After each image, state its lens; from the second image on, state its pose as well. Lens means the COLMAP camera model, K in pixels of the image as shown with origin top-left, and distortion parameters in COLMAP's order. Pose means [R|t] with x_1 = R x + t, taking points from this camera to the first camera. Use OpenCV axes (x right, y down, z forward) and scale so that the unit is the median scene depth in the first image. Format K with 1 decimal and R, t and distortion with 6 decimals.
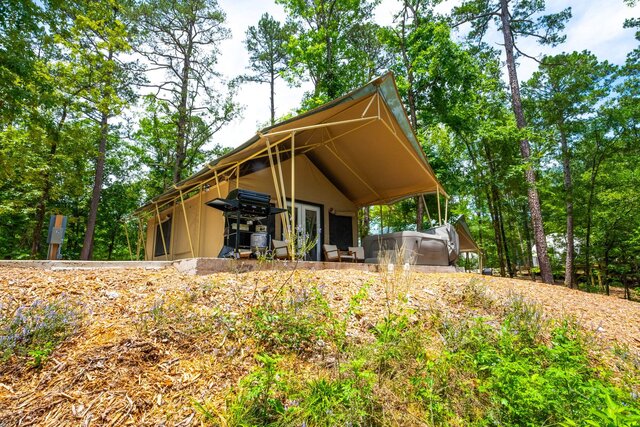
lens RADIAL K [[314.2, 0, 319.8], [0, 314.2, 213.9], [0, 0, 1]] dist [-0.000044, -0.000005]
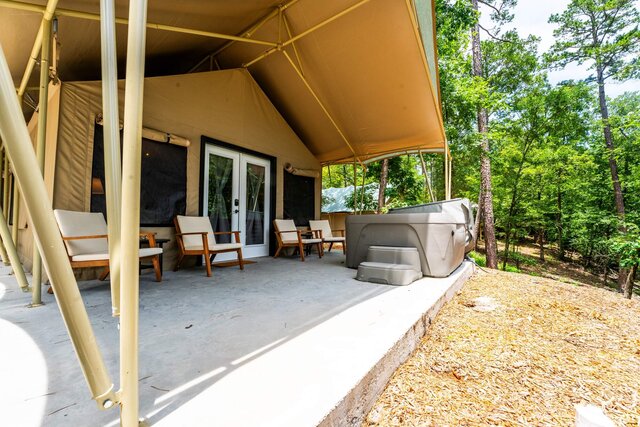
lens RADIAL K [[258.5, 0, 318.8], [0, 258.5, 215.6], [0, 0, 1]] dist [-0.026879, 0.001981]
pose [[0.979941, 0.025830, 0.197606, -0.003913], [-0.056952, 0.986510, 0.153475, 0.002849], [-0.190976, -0.161651, 0.968193, 0.450593]]
